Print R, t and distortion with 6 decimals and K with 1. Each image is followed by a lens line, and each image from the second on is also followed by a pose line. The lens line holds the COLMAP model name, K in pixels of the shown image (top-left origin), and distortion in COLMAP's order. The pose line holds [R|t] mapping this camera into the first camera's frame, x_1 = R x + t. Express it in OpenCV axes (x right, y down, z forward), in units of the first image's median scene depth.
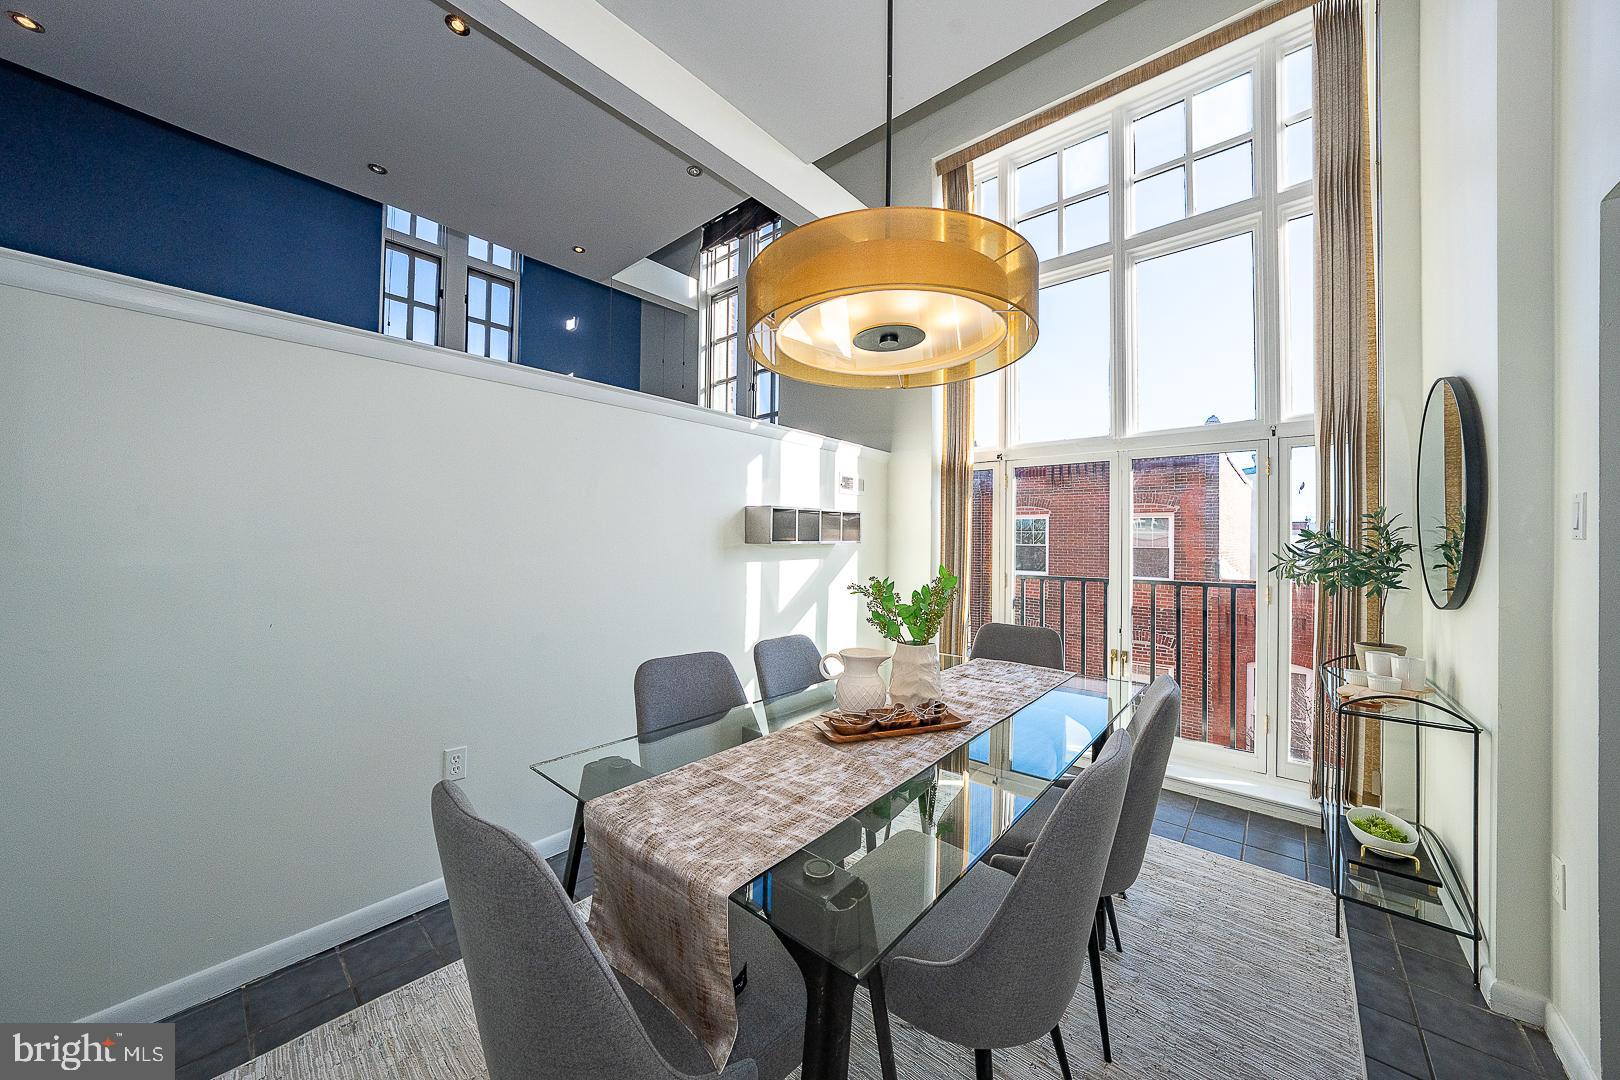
lens RADIAL K [[561.1, 0, 810.6], [0, 561.1, 537.0], [0, 0, 1]] dist [-0.028451, 0.004863]
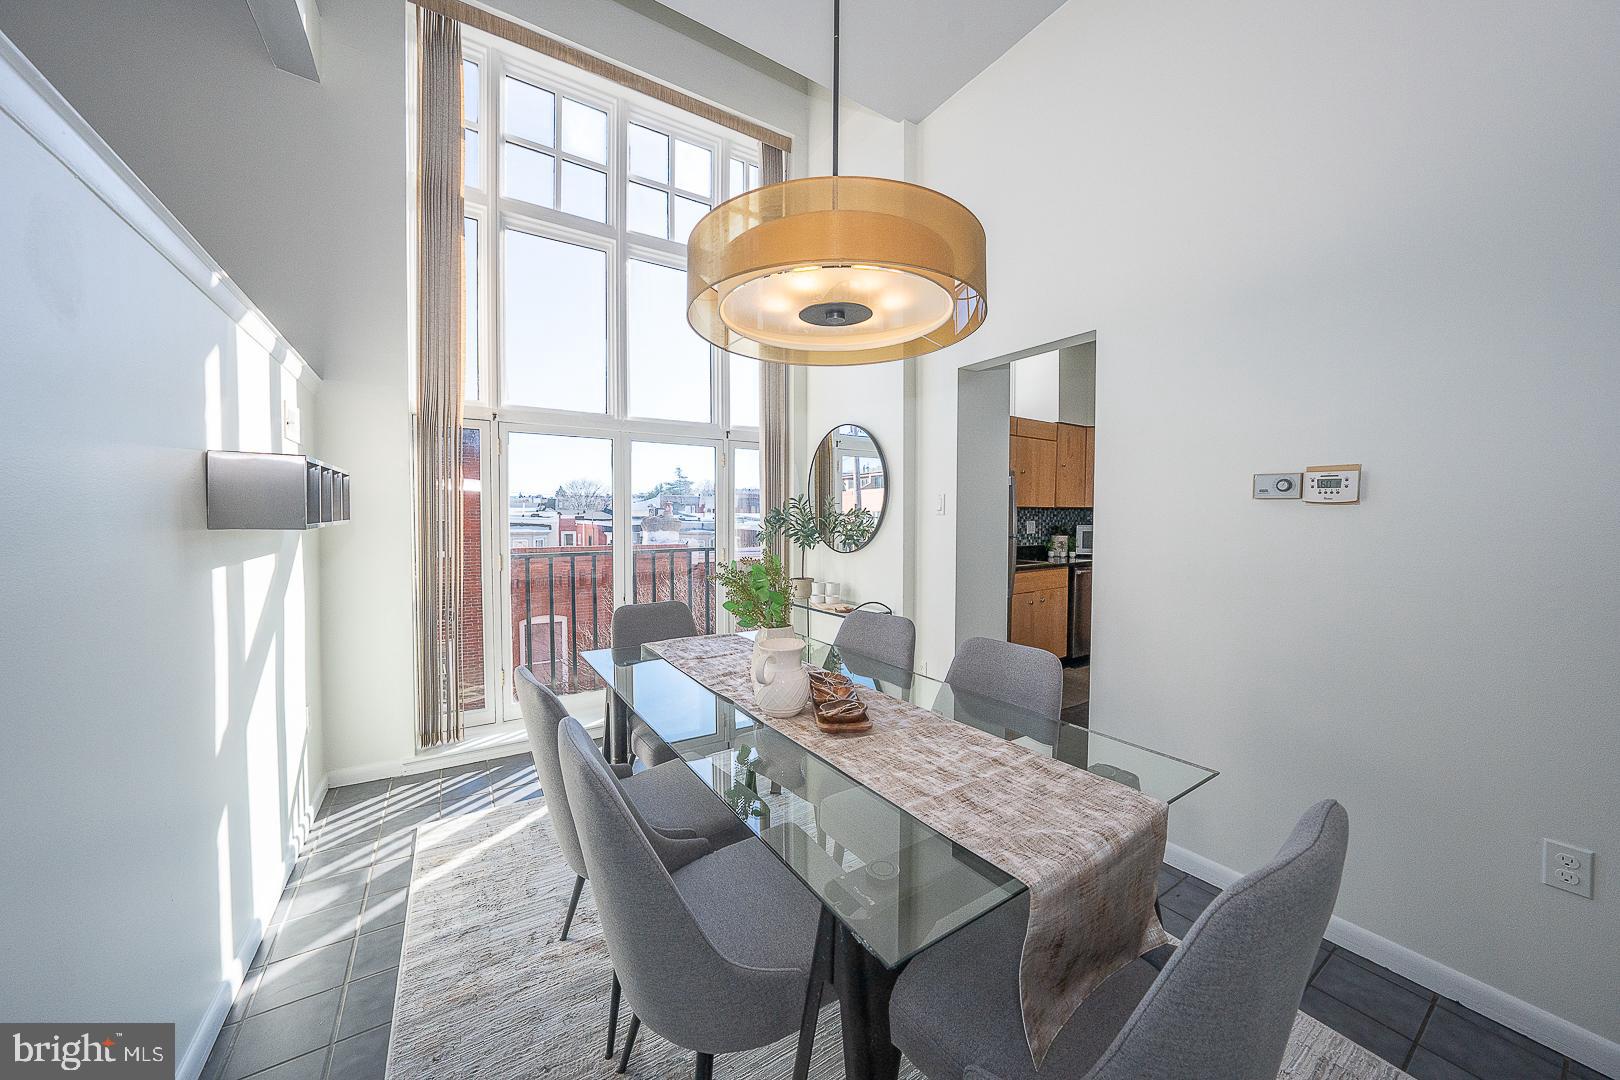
lens RADIAL K [[561.1, 0, 810.6], [0, 561.1, 537.0], [0, 0, 1]] dist [-0.028451, 0.004863]
pose [[0.272470, -0.047622, 0.960985, -0.829736], [-0.005293, 0.998685, 0.050991, -0.017137], [-0.962150, -0.018980, 0.271860, 0.768746]]
